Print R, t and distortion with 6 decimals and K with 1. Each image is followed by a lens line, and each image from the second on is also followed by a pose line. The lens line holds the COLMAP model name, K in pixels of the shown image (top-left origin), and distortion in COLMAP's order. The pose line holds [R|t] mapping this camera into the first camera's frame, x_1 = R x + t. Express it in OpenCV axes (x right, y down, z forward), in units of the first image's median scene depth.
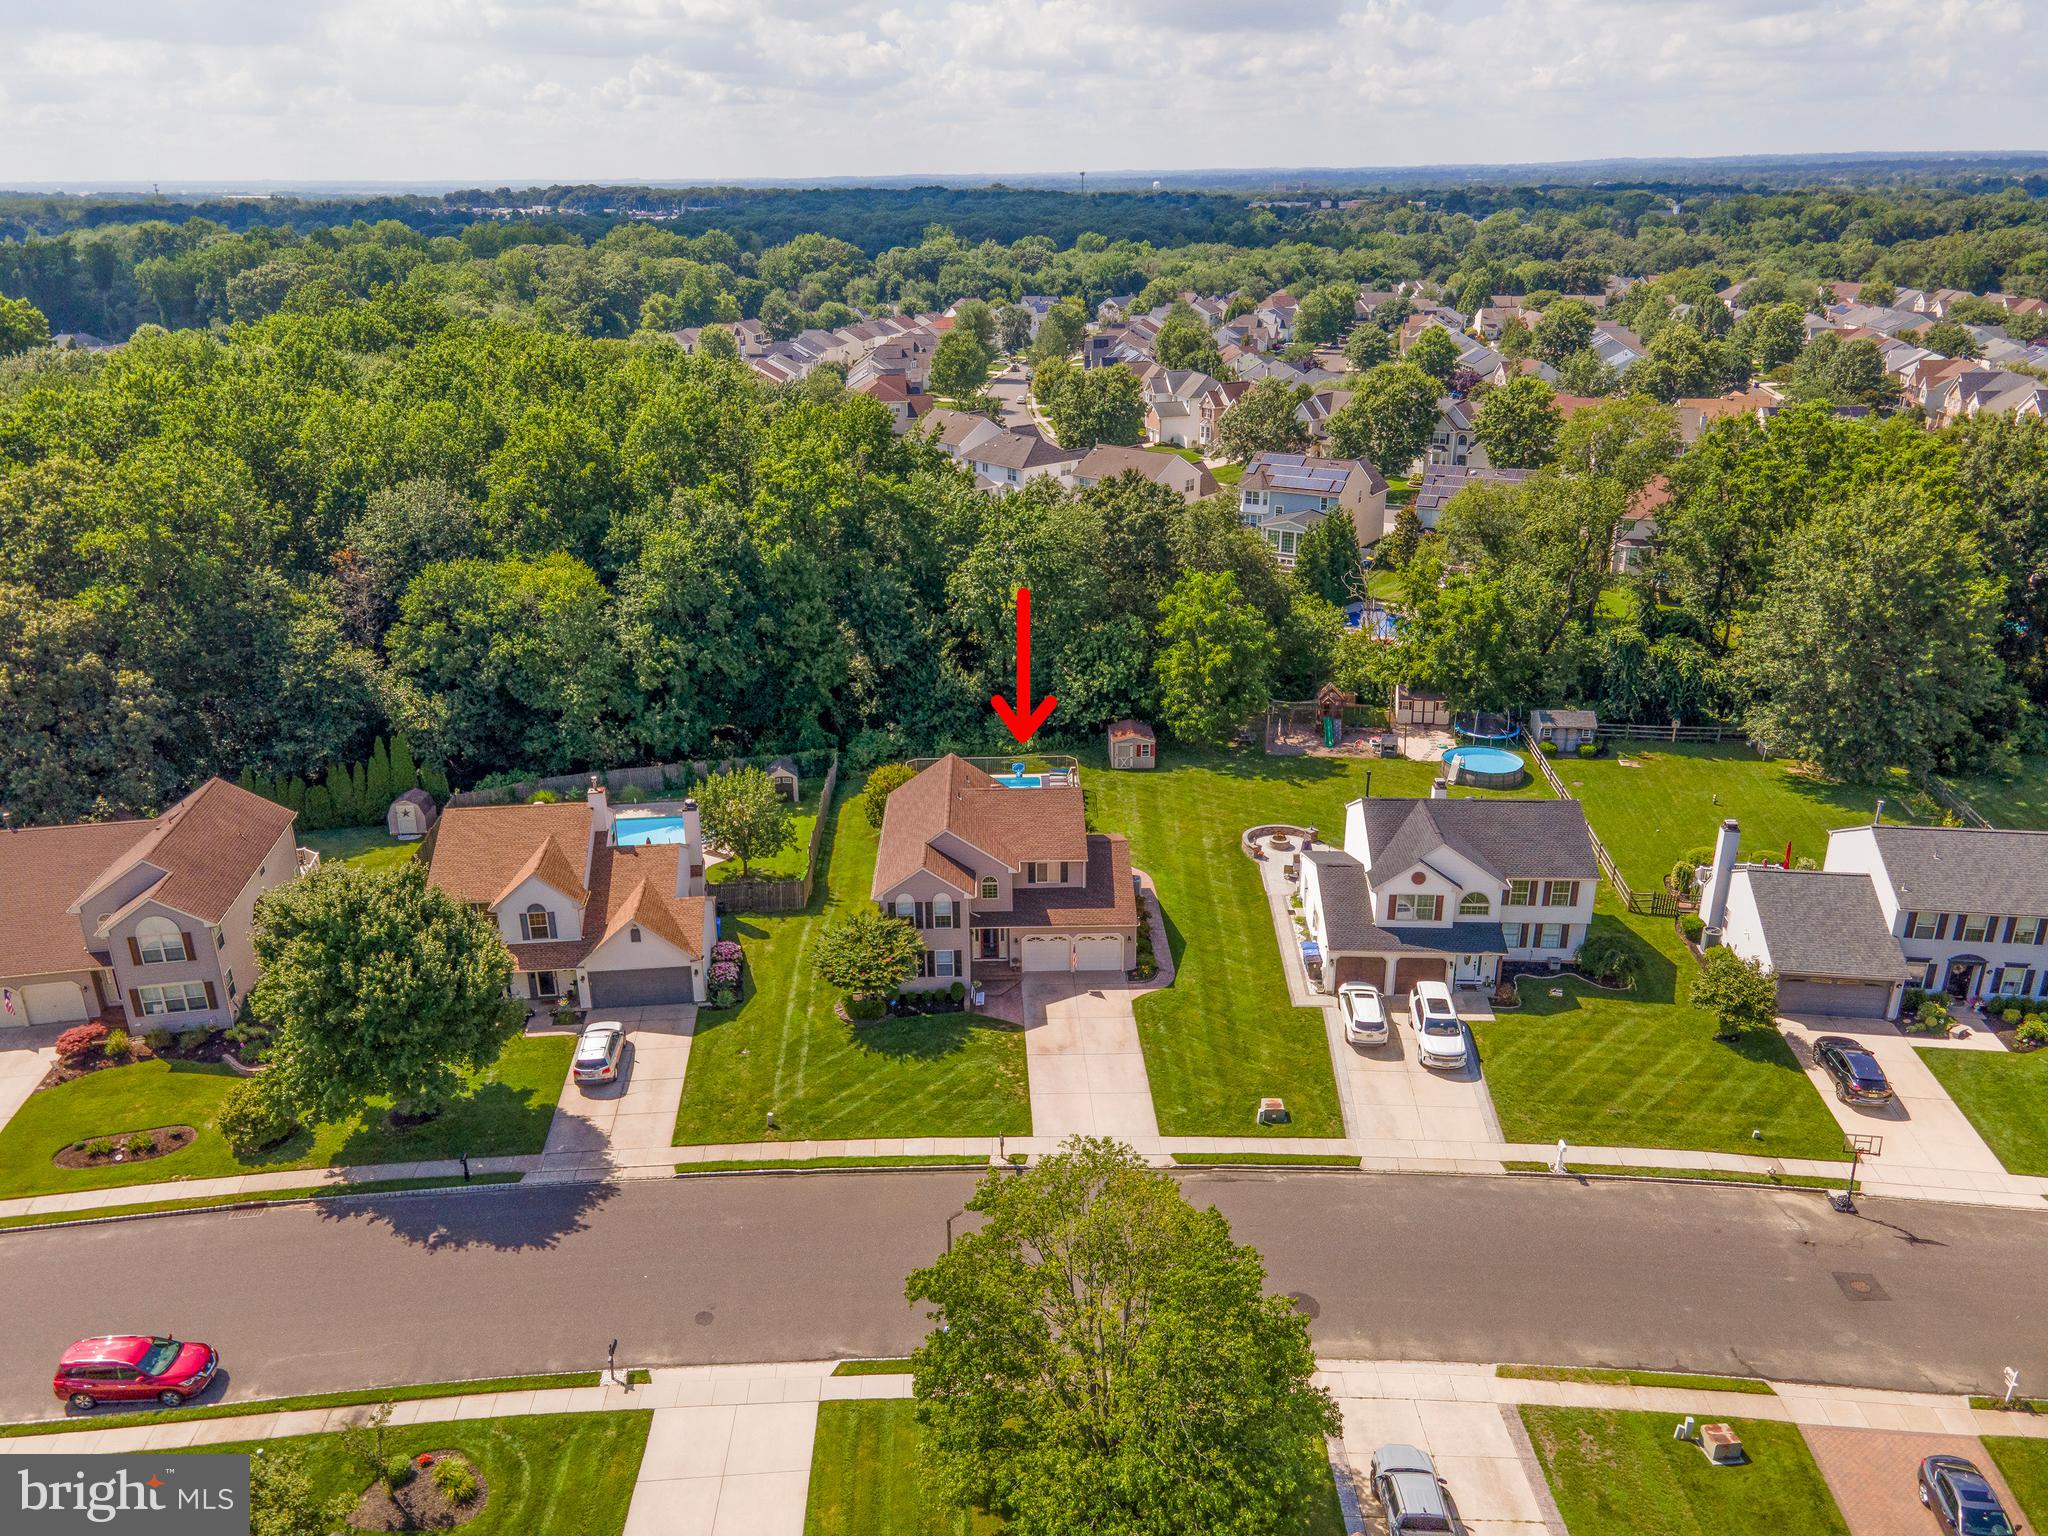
lens RADIAL K [[1497.8, 0, 989.8], [0, 1497.8, 773.2], [0, 0, 1]] dist [0.032322, 0.000641]
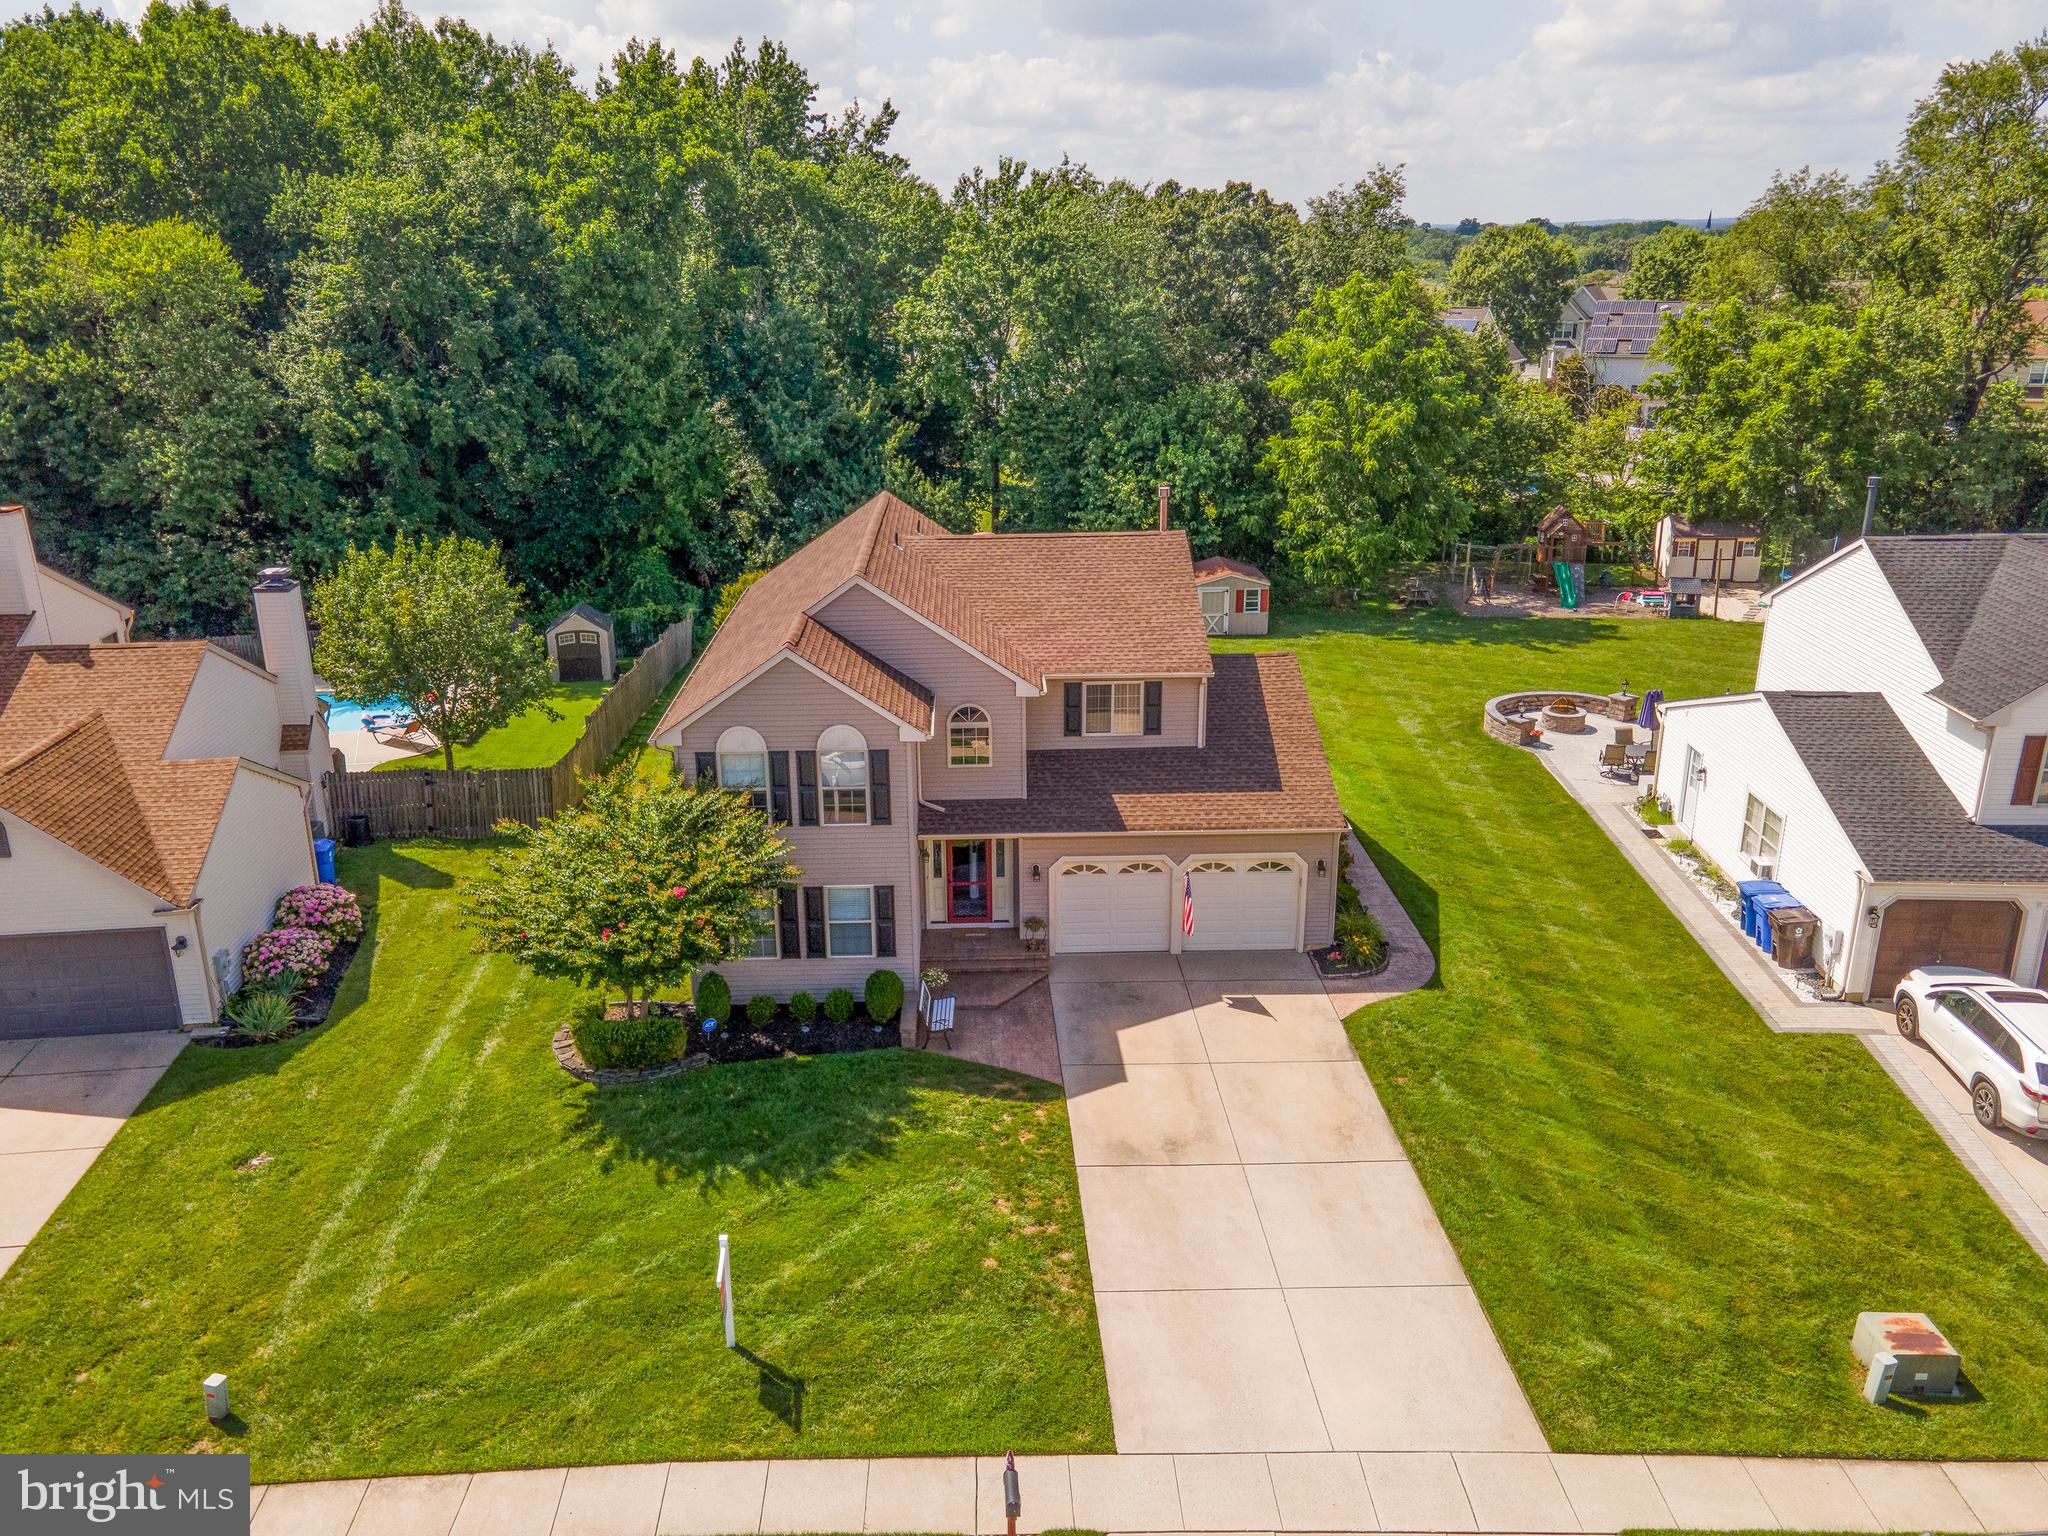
lens RADIAL K [[1587.8, 0, 995.3], [0, 1587.8, 766.0], [0, 0, 1]] dist [-0.000128, 0.057746]
pose [[0.999877, 0.000822, 0.015680, 0.000213], [0.000013, 0.998588, -0.053120, 0.104949], [-0.015701, 0.053114, 0.998465, 0.574227]]
